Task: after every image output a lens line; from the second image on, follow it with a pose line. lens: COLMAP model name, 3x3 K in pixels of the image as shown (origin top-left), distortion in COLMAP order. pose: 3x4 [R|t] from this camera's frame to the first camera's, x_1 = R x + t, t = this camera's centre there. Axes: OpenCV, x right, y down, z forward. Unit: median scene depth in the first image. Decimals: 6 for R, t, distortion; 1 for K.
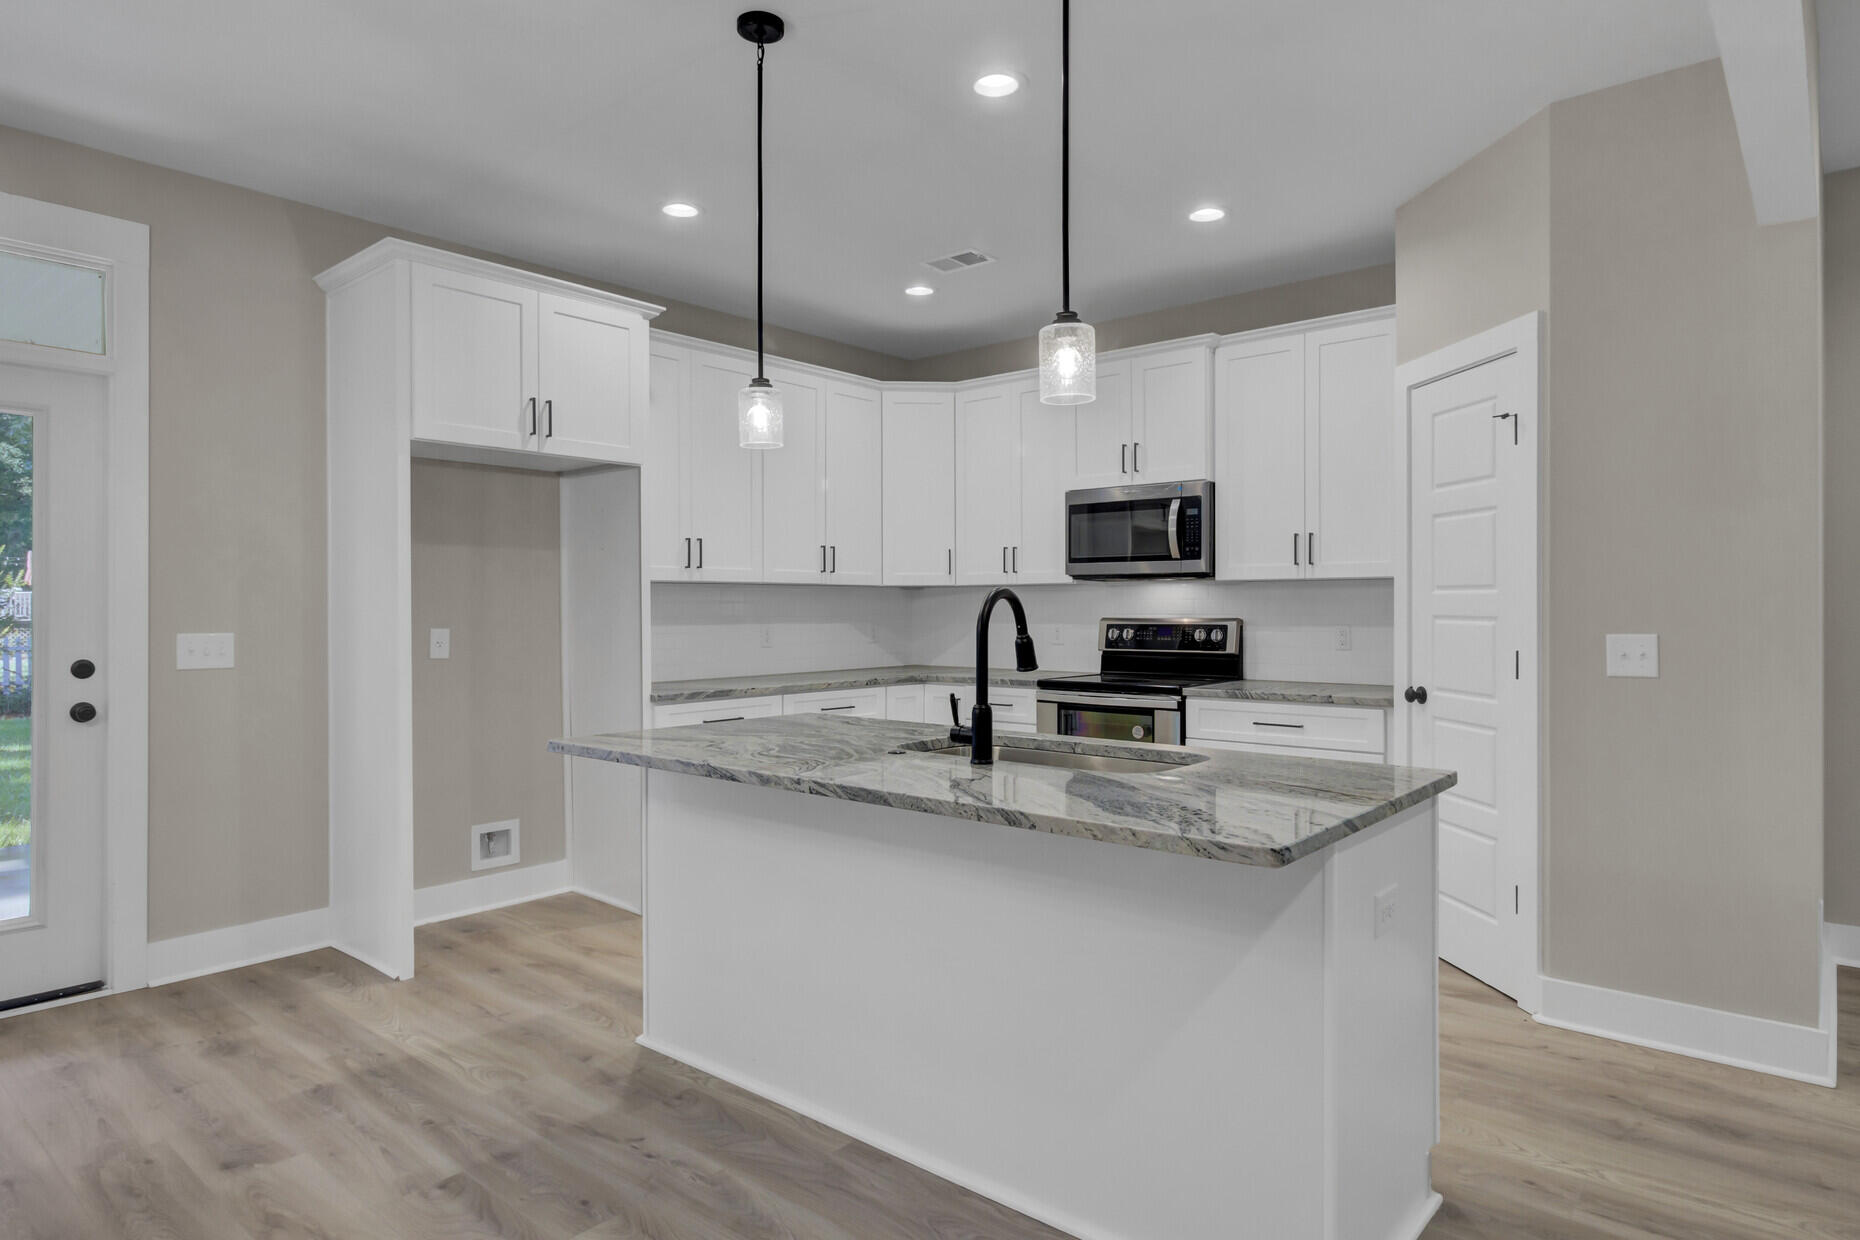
lens RADIAL K [[1071.6, 0, 937.7], [0, 1071.6, 614.7], [0, 0, 1]] dist [-0.002219, -0.001319]
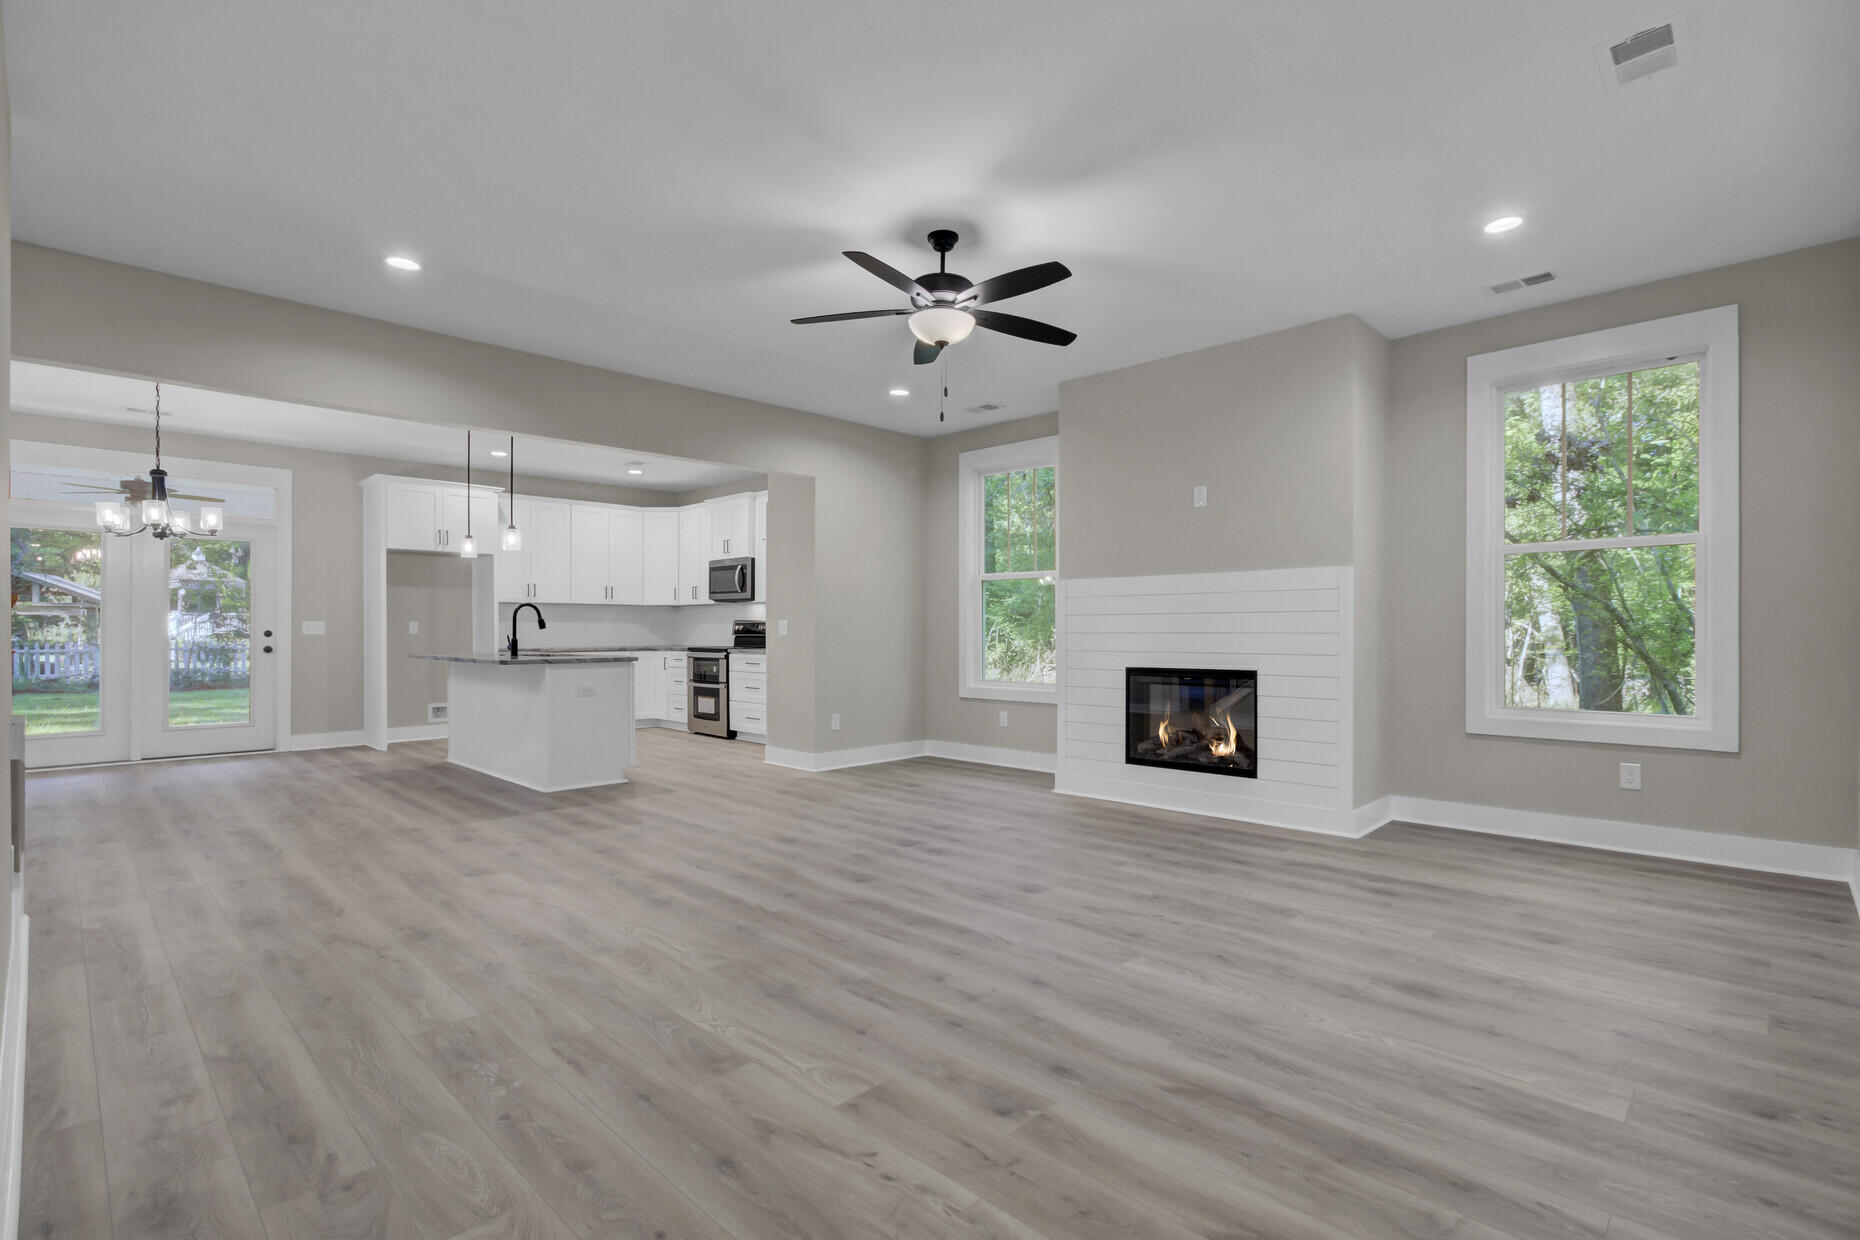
lens RADIAL K [[872.9, 0, 945.9], [0, 872.9, 636.5], [0, 0, 1]] dist [-0.010943, 0.004719]
pose [[0.998059, 0.003052, -0.062206, 1.043879], [-0.002774, 0.999986, 0.004549, 0.041664], [0.062219, -0.004368, 0.998053, -1.083709]]
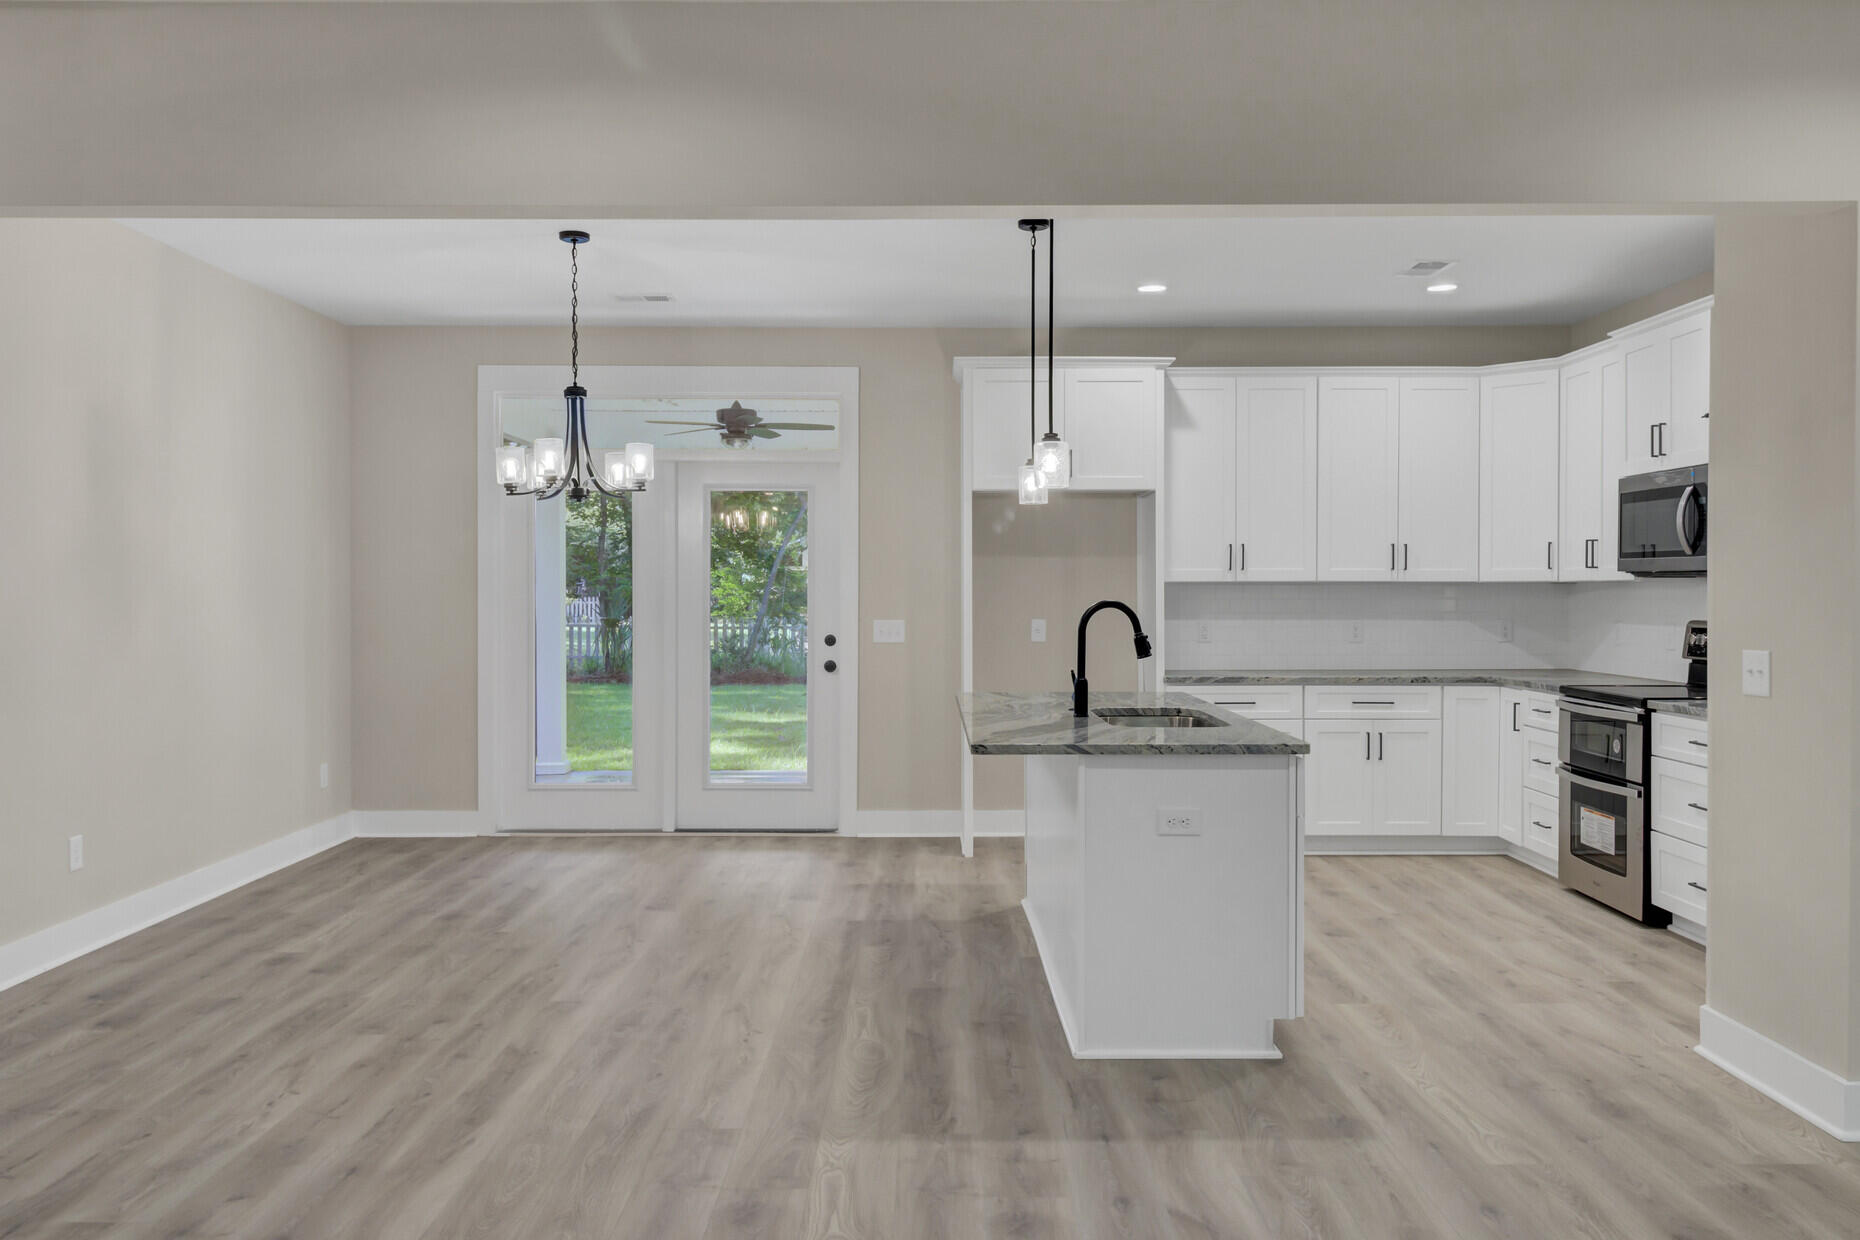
lens RADIAL K [[1439.2, 0, 928.3], [0, 1439.2, 618.8], [0, 0, 1]] dist [0.013417, -0.012709]
pose [[0.646683, 0.017593, -0.762556, 0.982301], [-0.005164, 0.999812, 0.018687, -0.025029], [0.762742, -0.008147, 0.646652, -0.325201]]
